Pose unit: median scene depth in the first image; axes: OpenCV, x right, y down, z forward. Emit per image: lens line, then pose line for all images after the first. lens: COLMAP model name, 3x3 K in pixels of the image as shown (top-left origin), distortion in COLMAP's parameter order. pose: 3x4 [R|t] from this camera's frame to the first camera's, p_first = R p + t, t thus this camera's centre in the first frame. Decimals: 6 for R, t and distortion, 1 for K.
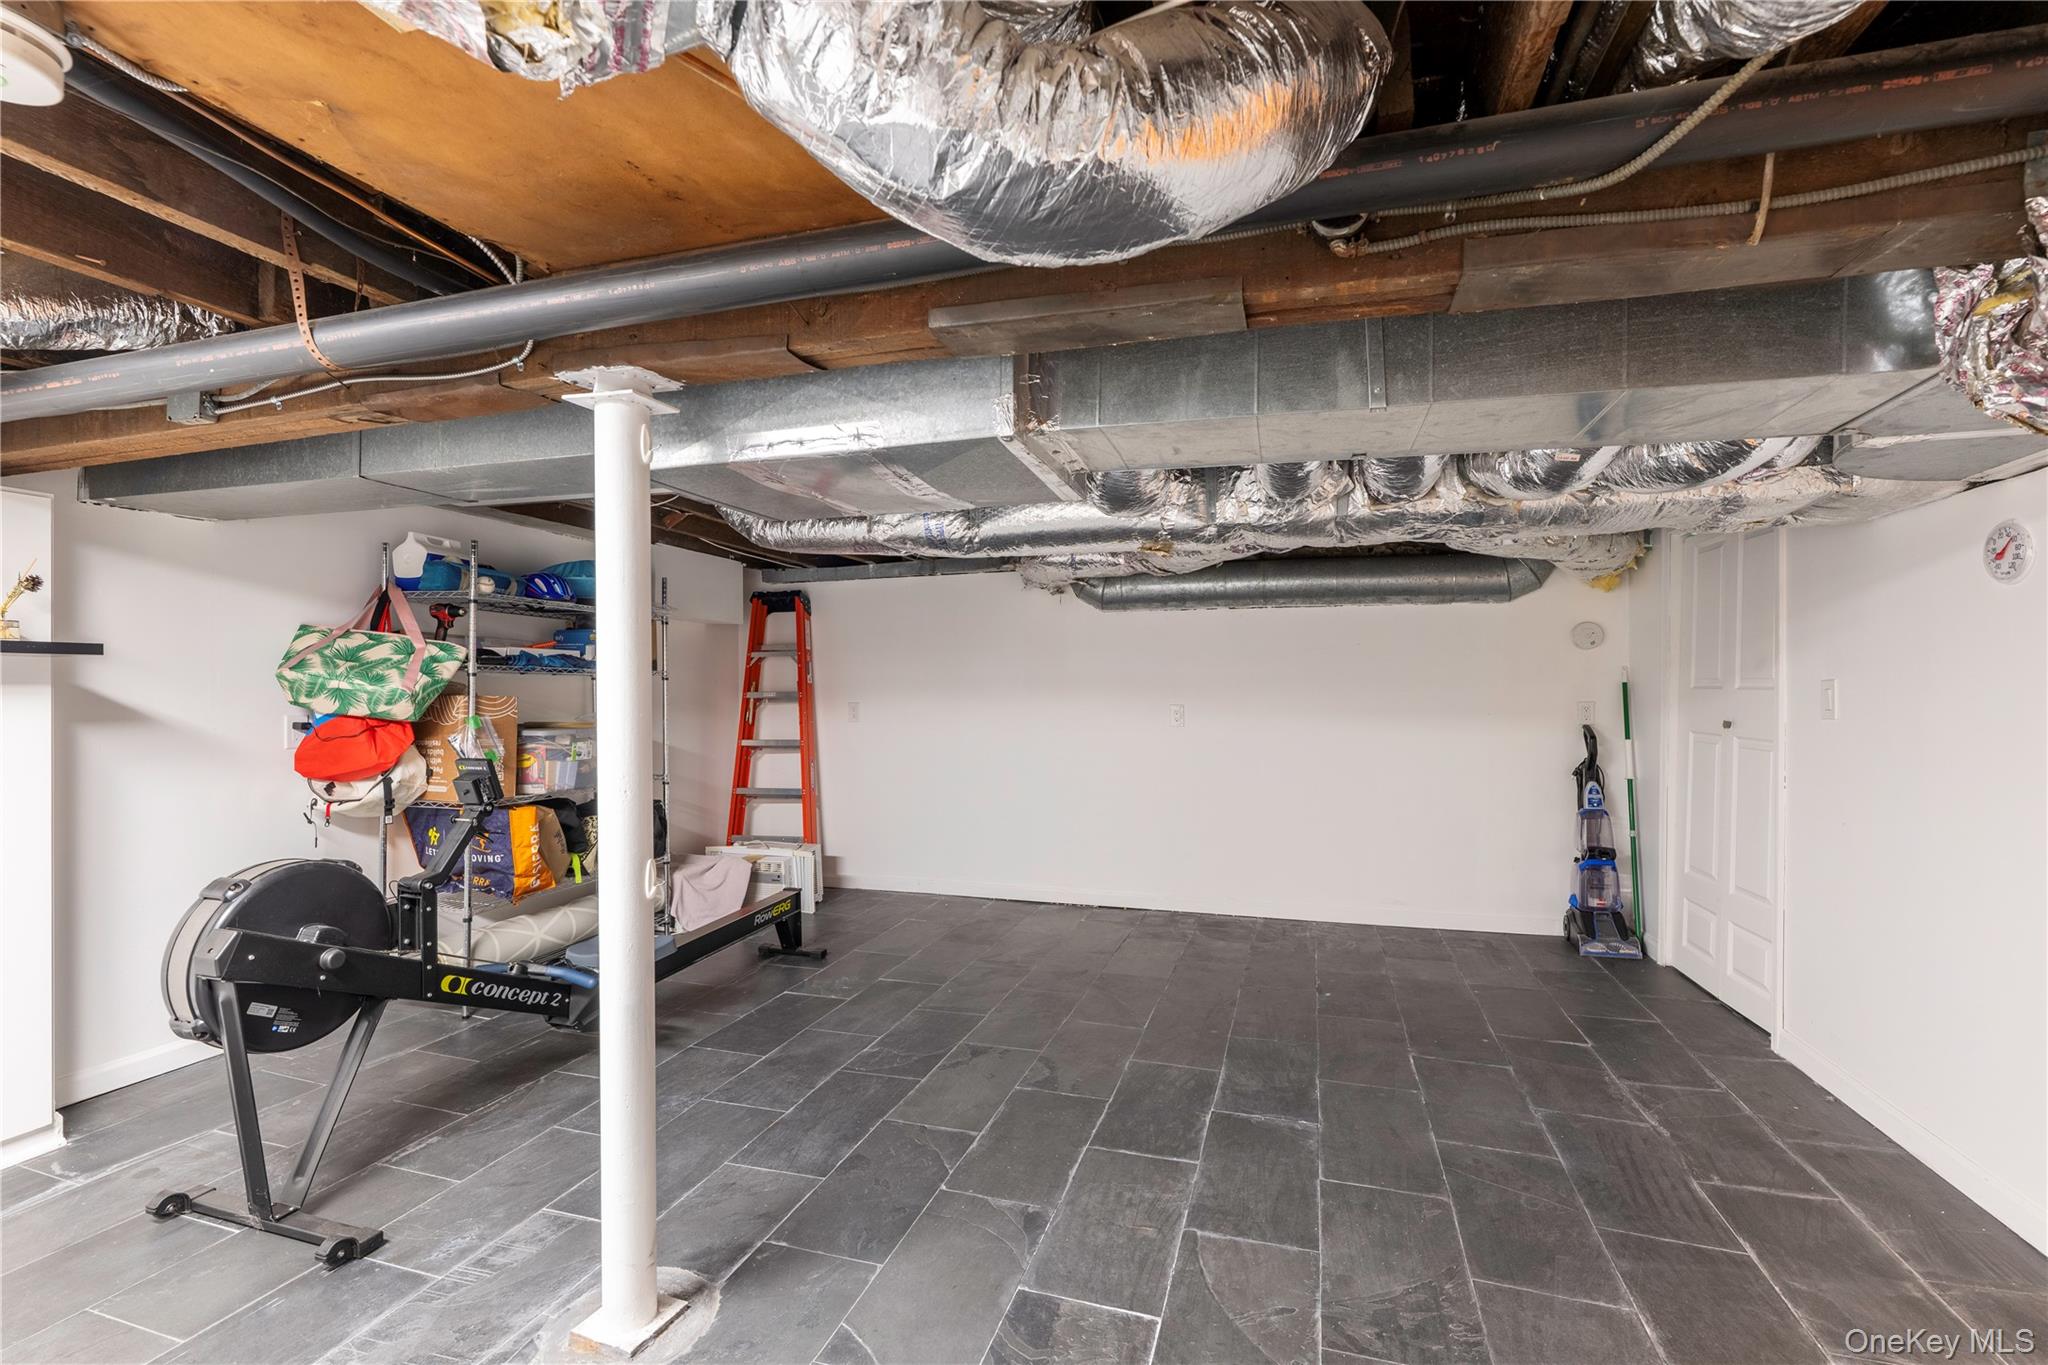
lens RADIAL K [[909.3, 0, 1011.8], [0, 909.3, 686.4], [0, 0, 1]] dist [-0.003341, -0.000188]
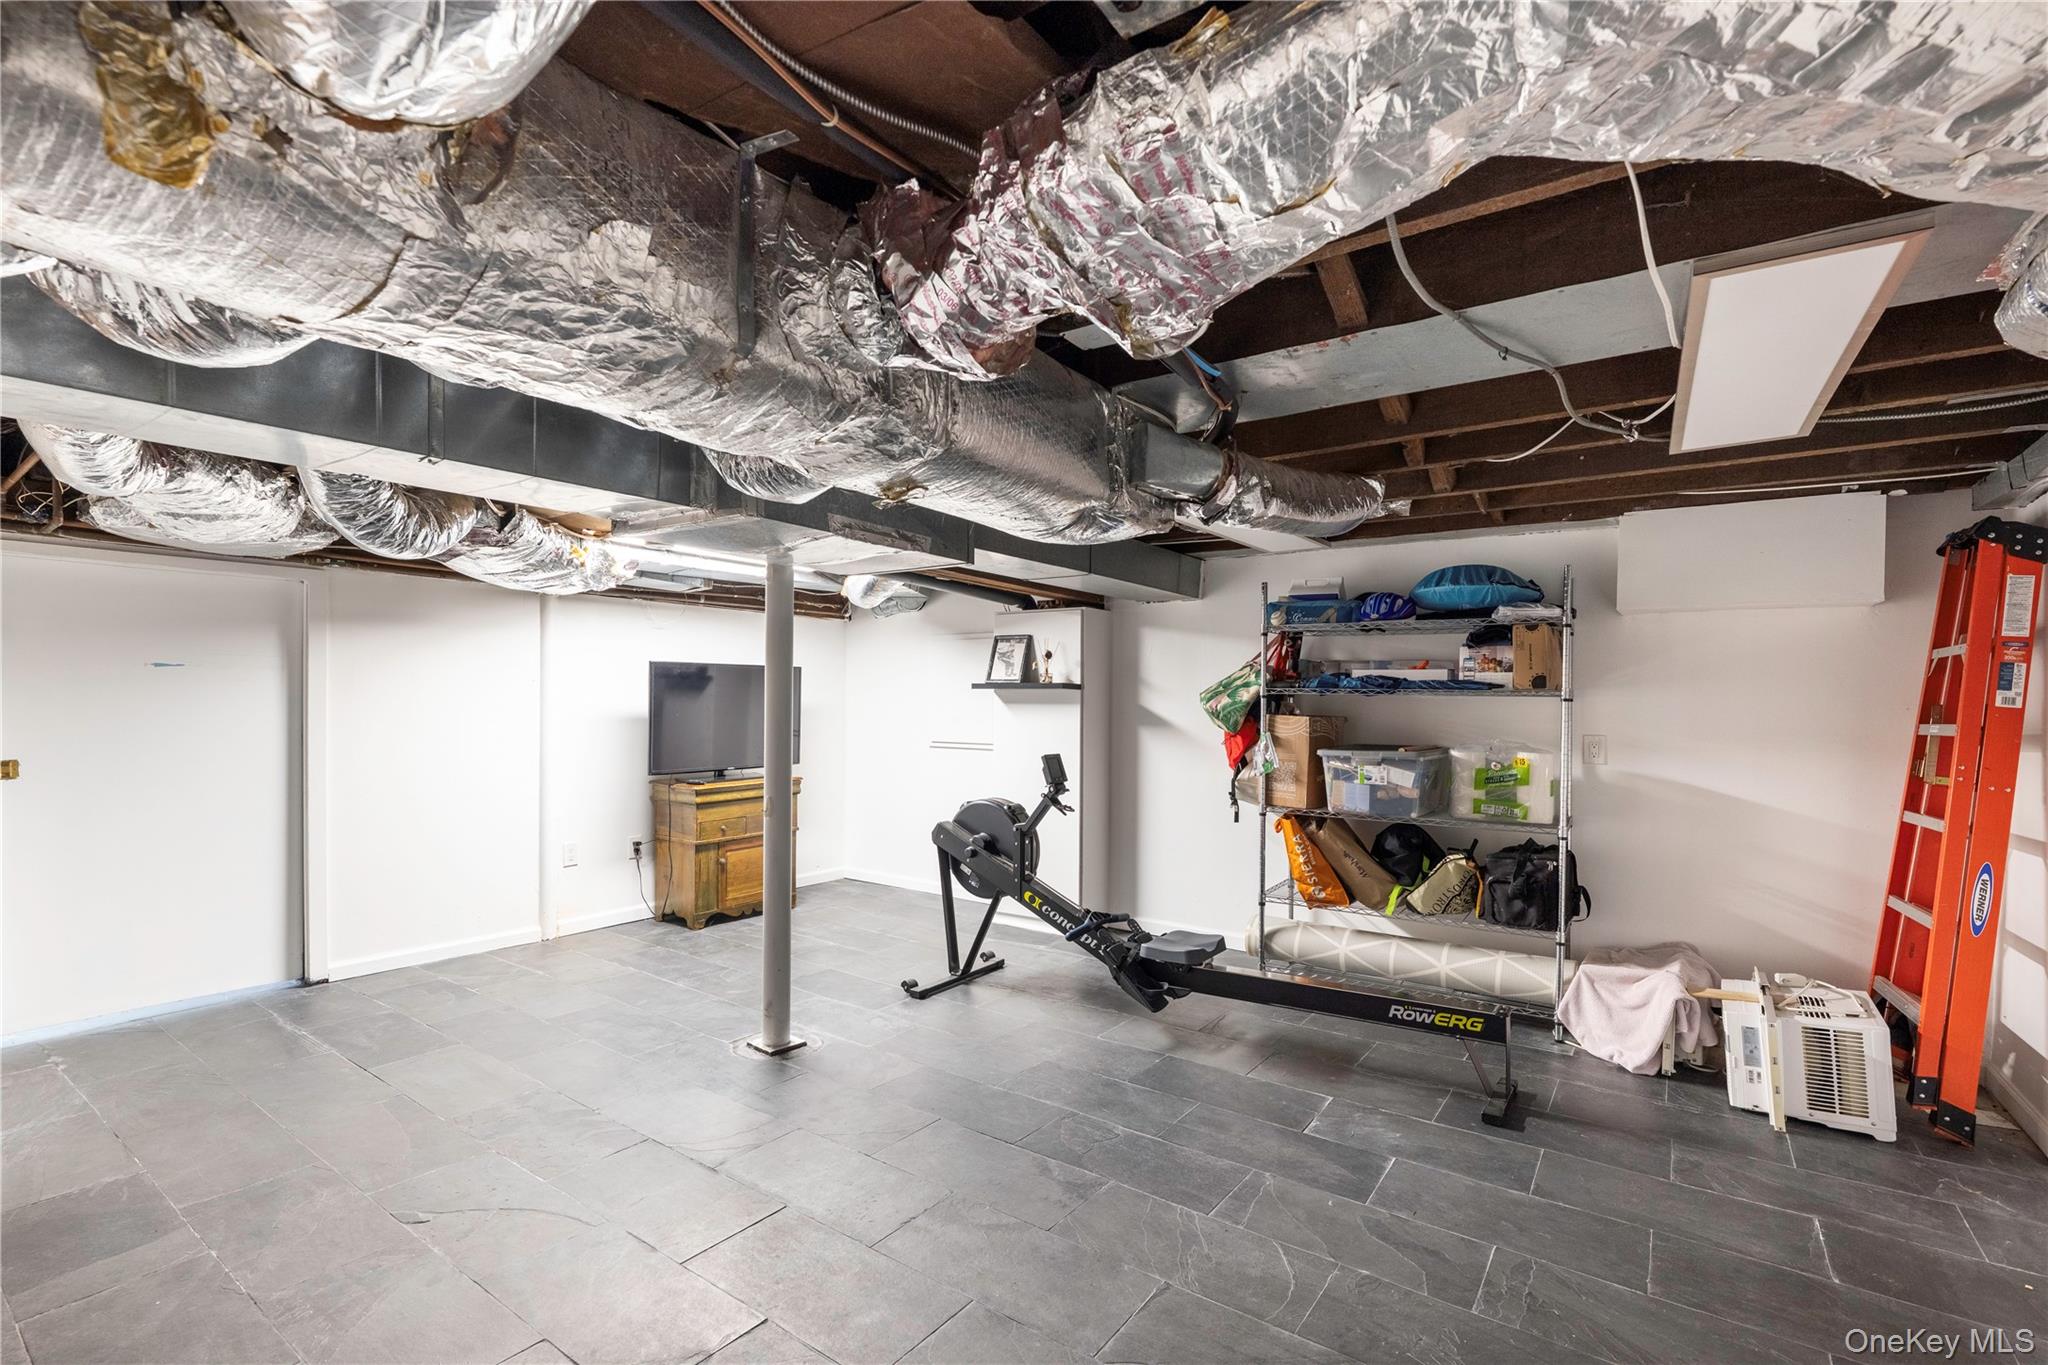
lens RADIAL K [[909.3, 0, 1012.5], [0, 909.3, 691.5], [0, 0, 1]] dist [-0.003341, -0.000188]
pose [[-0.302782, -0.008470, -0.953022, 0.684060], [-0.009229, 0.999940, -0.005955, -0.010743], [0.953015, 0.006992, -0.302842, 1.131058]]
